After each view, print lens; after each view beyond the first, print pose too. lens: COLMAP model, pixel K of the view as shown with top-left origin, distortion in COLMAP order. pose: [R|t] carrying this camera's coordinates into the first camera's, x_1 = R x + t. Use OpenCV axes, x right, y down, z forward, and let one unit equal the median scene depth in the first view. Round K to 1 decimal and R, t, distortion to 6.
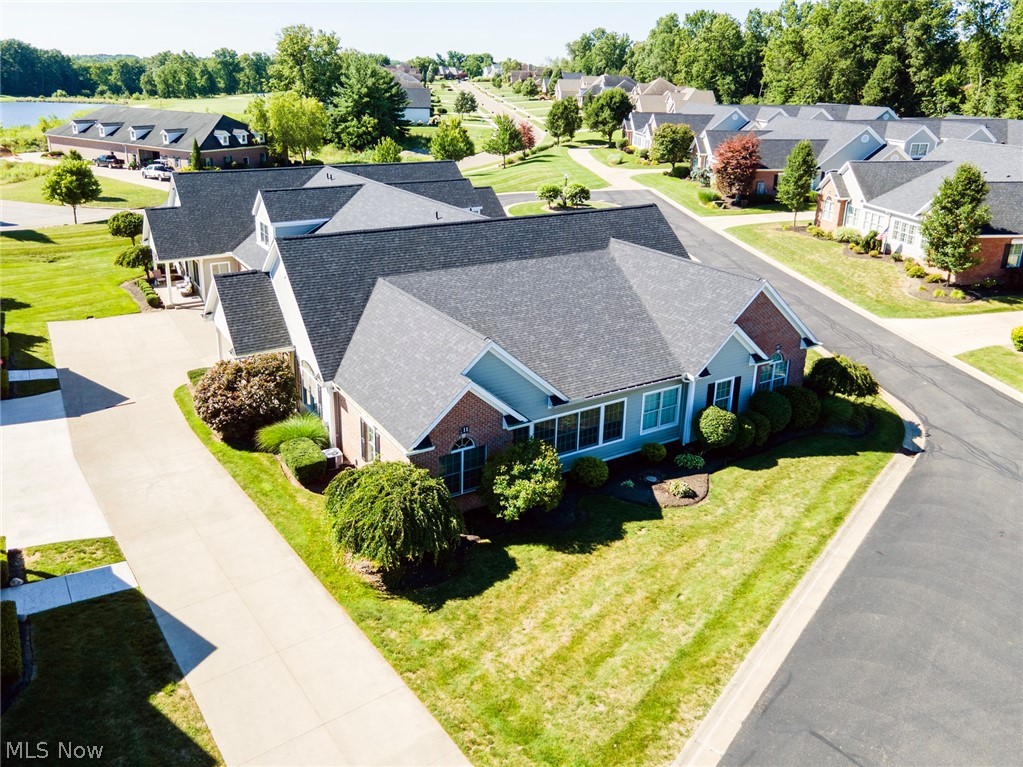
lens RADIAL K [[722.5, 0, 456.2], [0, 722.5, 380.1], [0, 0, 1]] dist [0.012164, 0.037184]
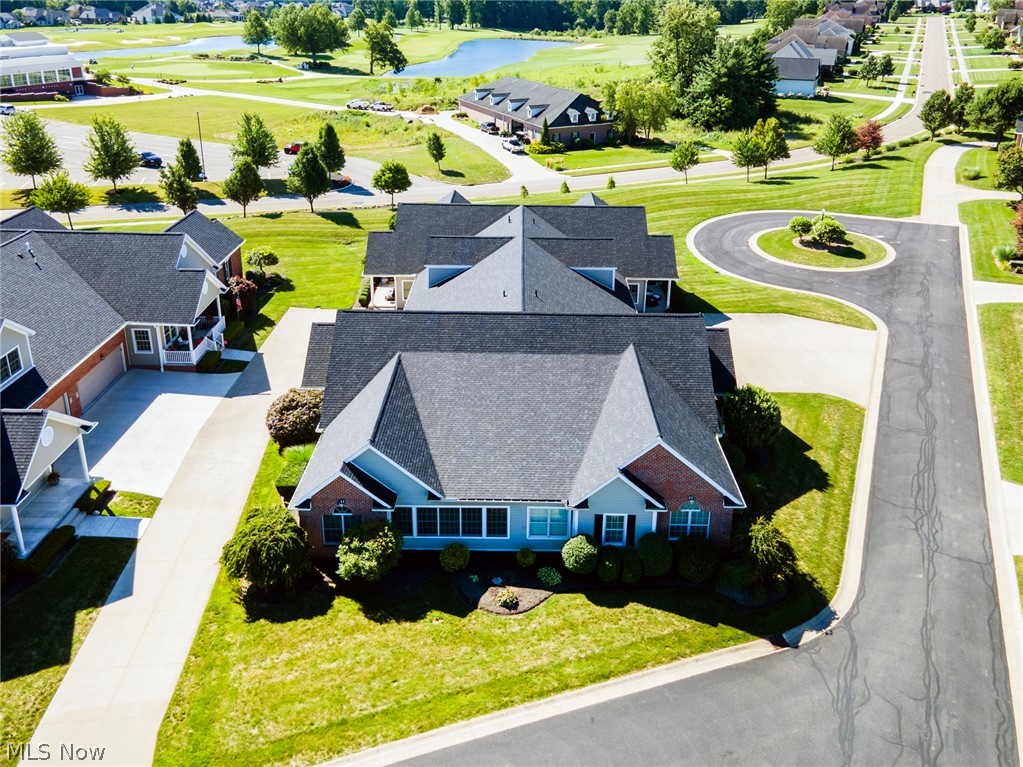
lens RADIAL K [[721.8, 0, 510.7], [0, 721.8, 331.9], [0, 0, 1]] dist [0.002289, 0.040131]
pose [[0.862666, 0.201907, -0.463726, 0.655014], [-0.184658, 0.979303, 0.082872, -0.319947], [0.470860, 0.014140, 0.882094, -0.049264]]
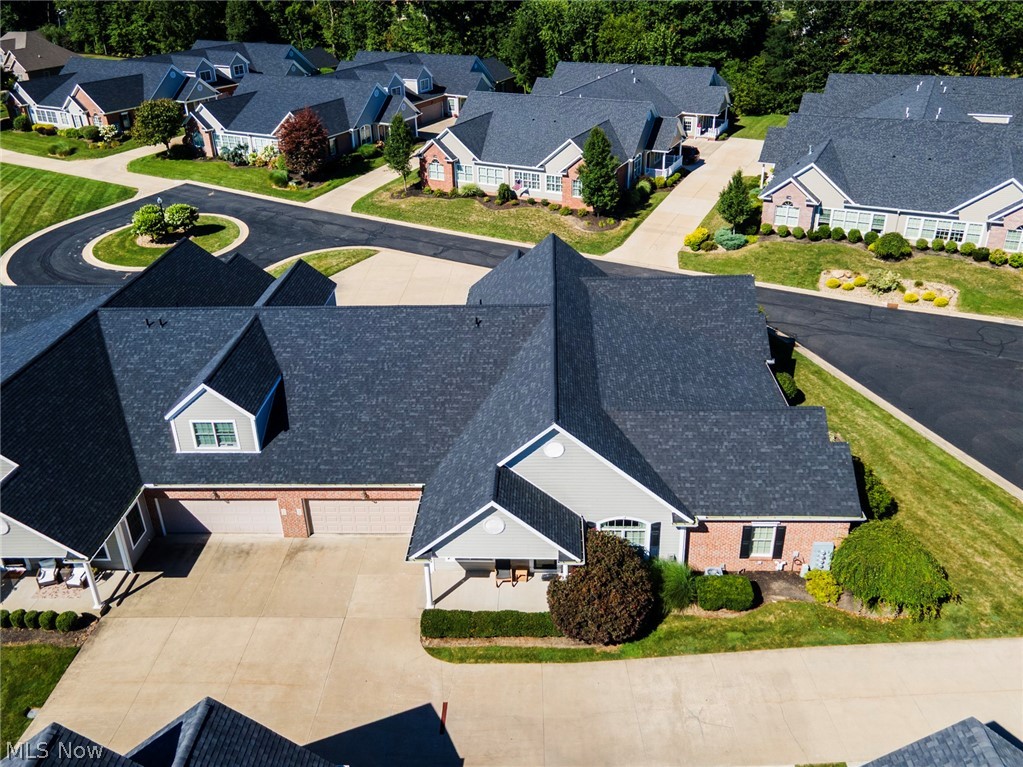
lens RADIAL K [[774.8, 0, 471.1], [0, 774.8, 382.6], [0, 0, 1]] dist [0.003377, 0.065480]
pose [[0.543548, -0.449719, 0.708737, -0.918143], [0.369094, 0.886404, 0.279388, -0.521992], [-0.753874, 0.109730, 0.647791, 0.442975]]
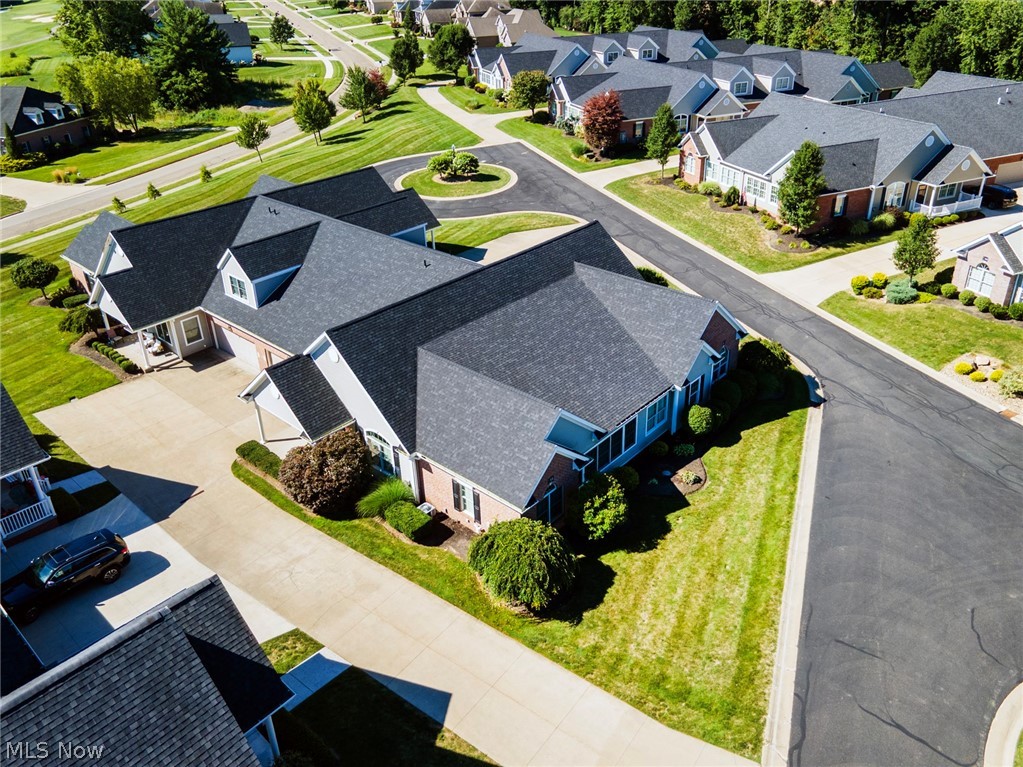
lens RADIAL K [[714.1, 0, 489.2], [0, 714.1, 416.4], [0, 0, 1]] dist [0.022936, 0.005644]
pose [[0.952267, -0.201738, 0.229105, -0.276820], [0.159208, 0.968568, 0.191126, -0.230694], [-0.260461, -0.145528, 0.954454, -0.135440]]
